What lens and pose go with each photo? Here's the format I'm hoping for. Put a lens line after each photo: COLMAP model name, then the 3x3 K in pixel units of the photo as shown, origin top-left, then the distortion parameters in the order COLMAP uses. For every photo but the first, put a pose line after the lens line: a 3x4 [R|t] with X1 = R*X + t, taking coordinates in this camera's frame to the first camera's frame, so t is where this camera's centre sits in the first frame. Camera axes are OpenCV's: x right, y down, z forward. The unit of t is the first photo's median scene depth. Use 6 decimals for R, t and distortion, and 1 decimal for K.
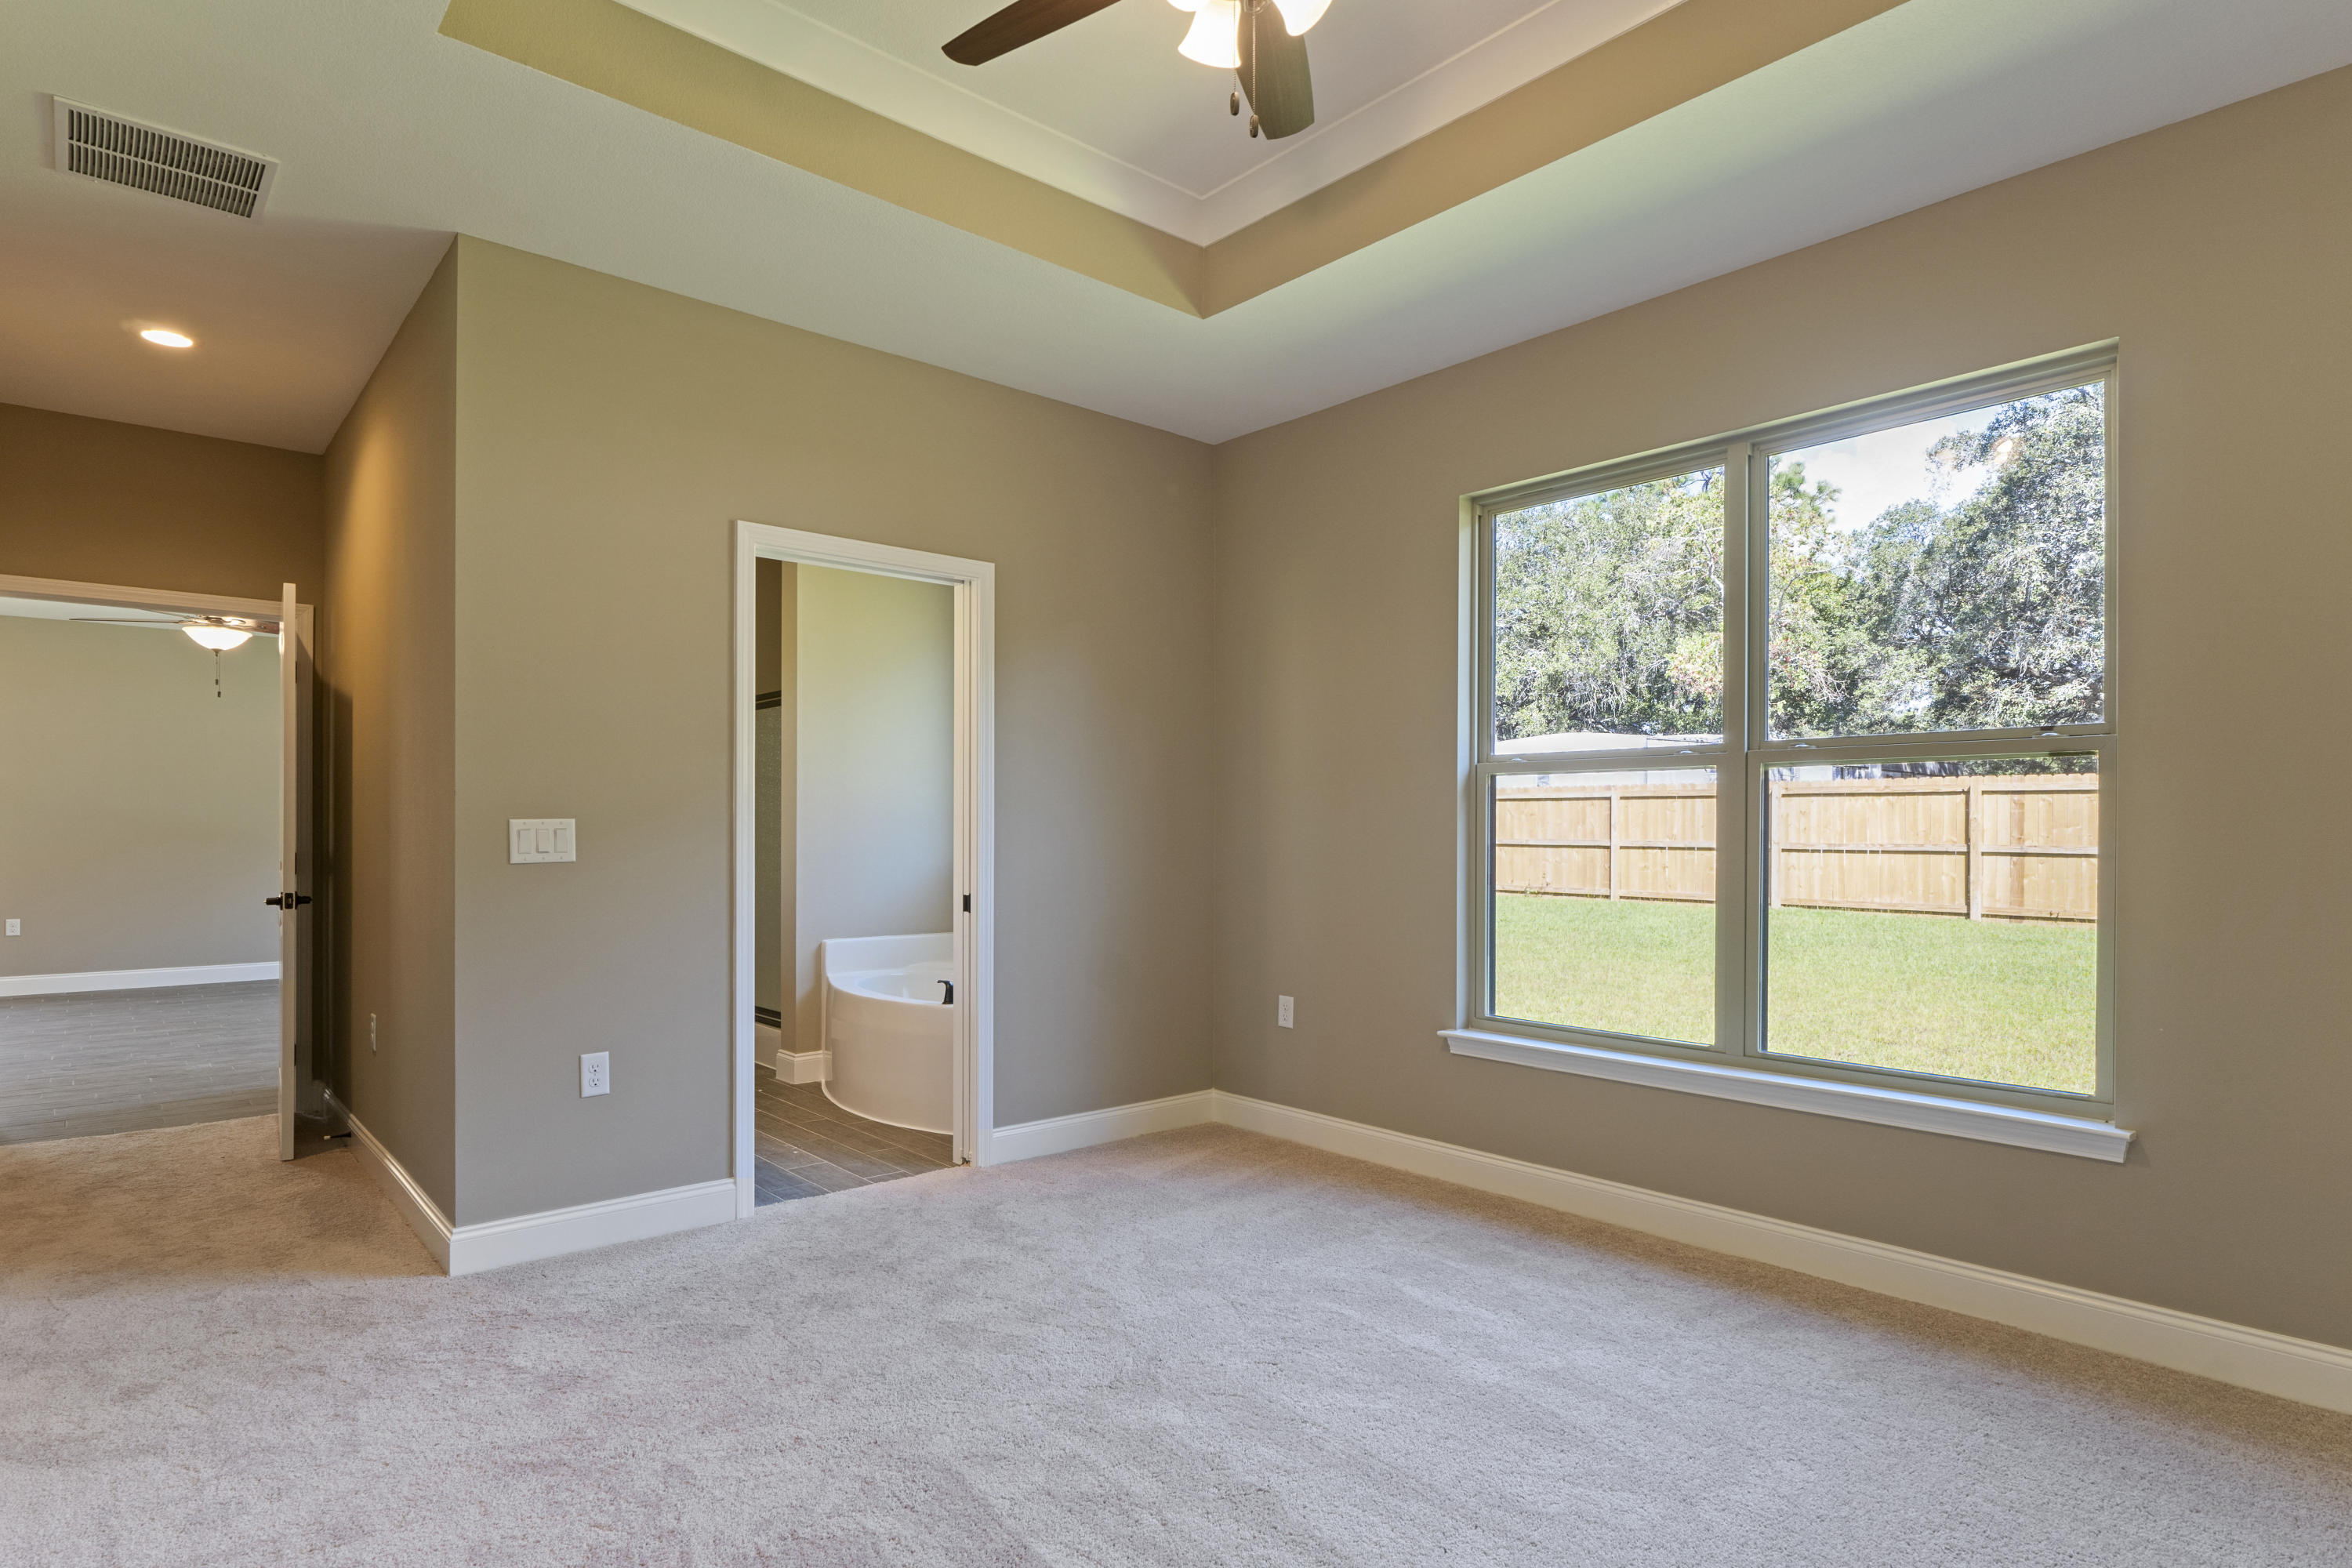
lens RADIAL K [[1245.2, 0, 1171.0], [0, 1245.2, 835.8], [0, 0, 1]] dist [-0.005150, -0.000453]
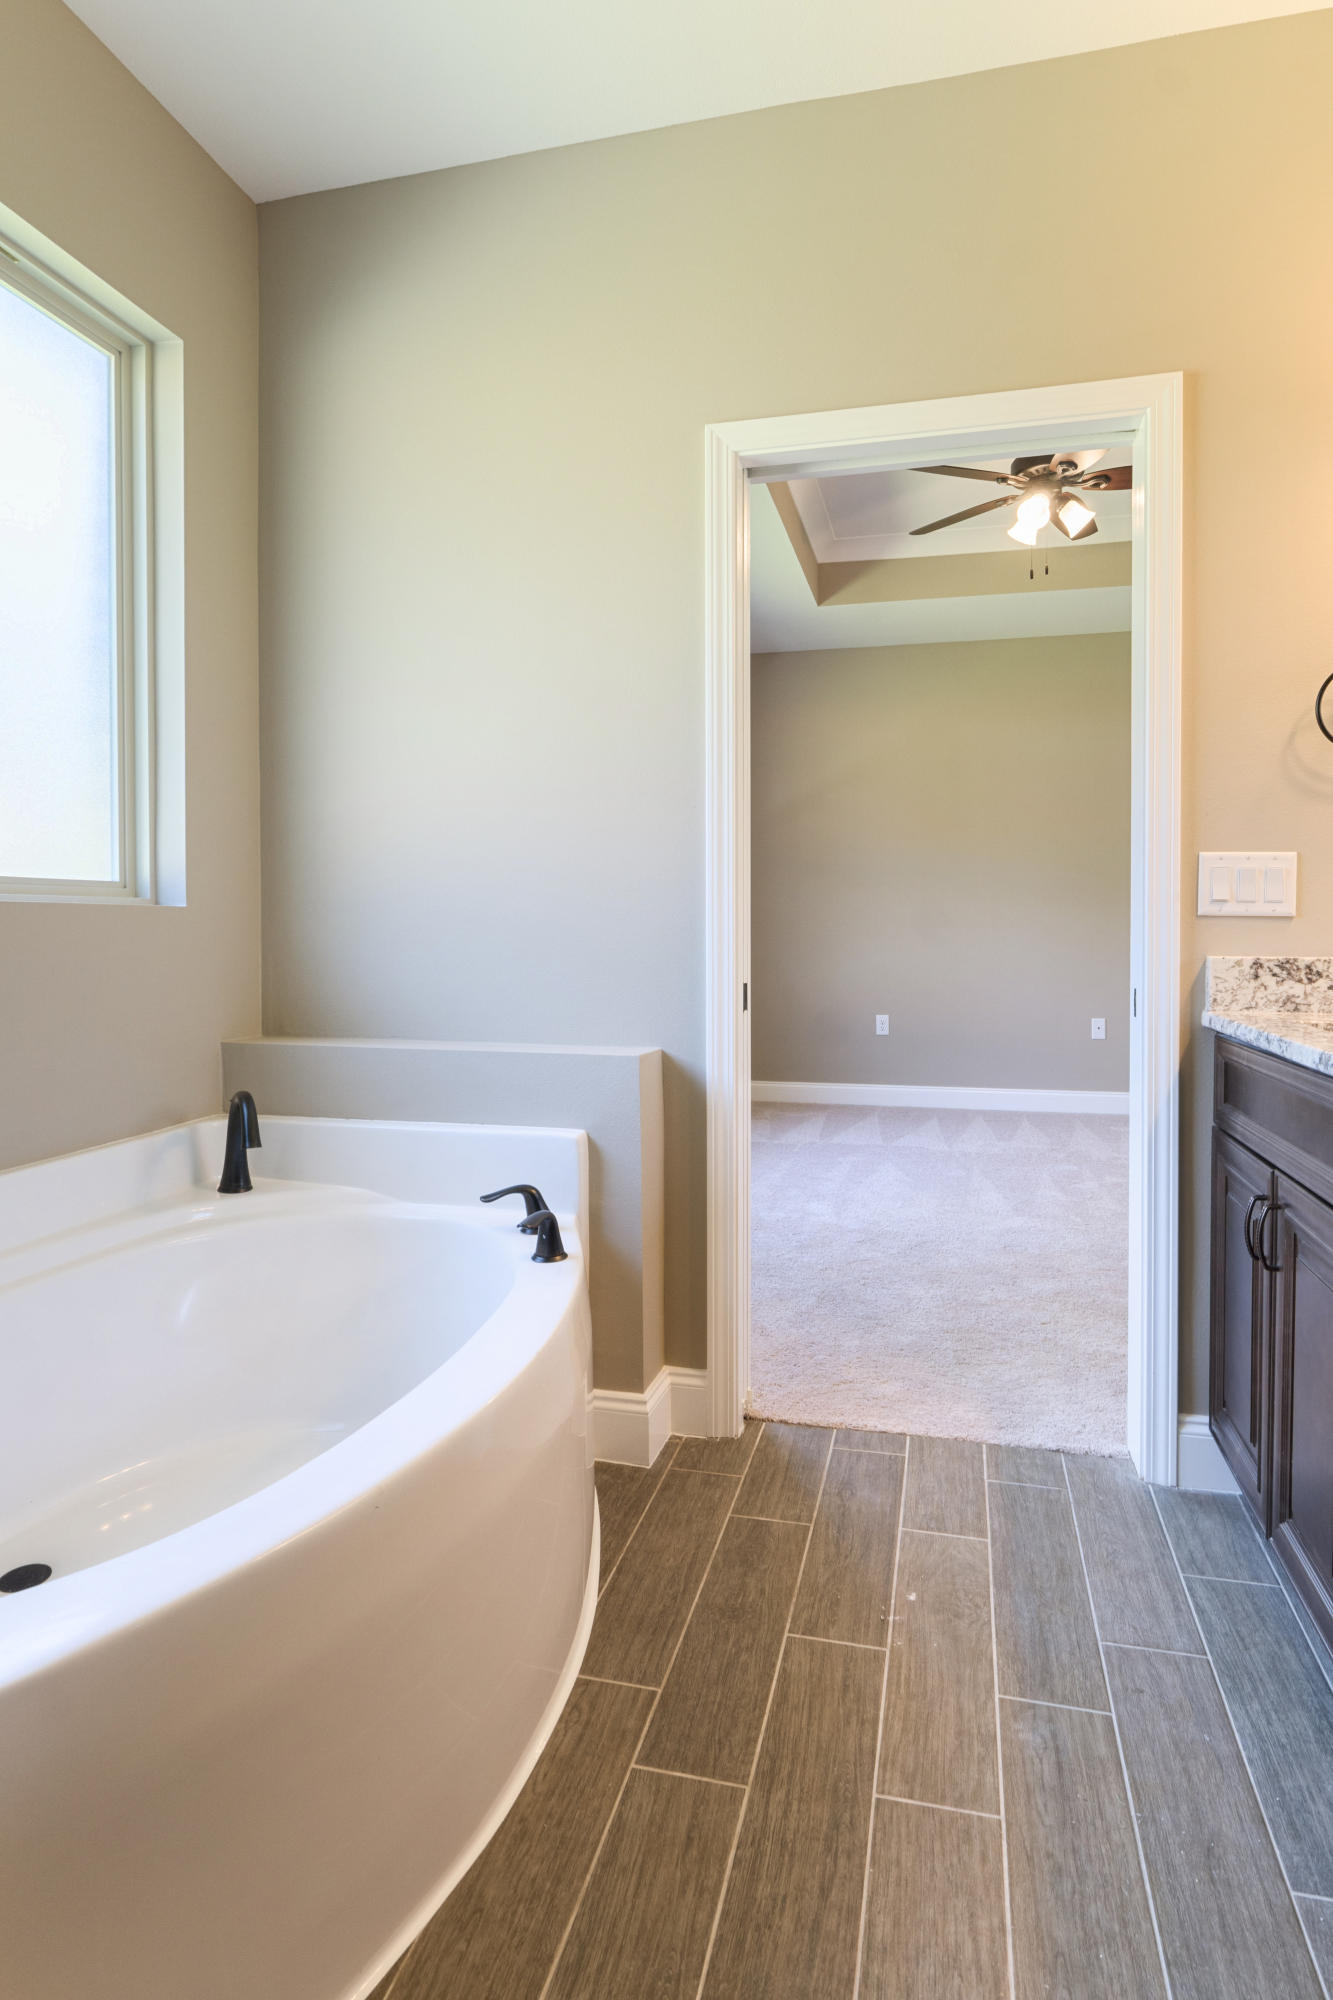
lens RADIAL K [[1058.9, 0, 701.4], [0, 1058.9, 942.3], [0, 0, 1]] dist [-0.005150, -0.000453]
pose [[-0.576827, -0.007819, 0.816829, -0.656538], [-0.001027, 0.999960, 0.008846, 0.020514], [-0.816866, 0.004264, -0.576812, 1.484835]]
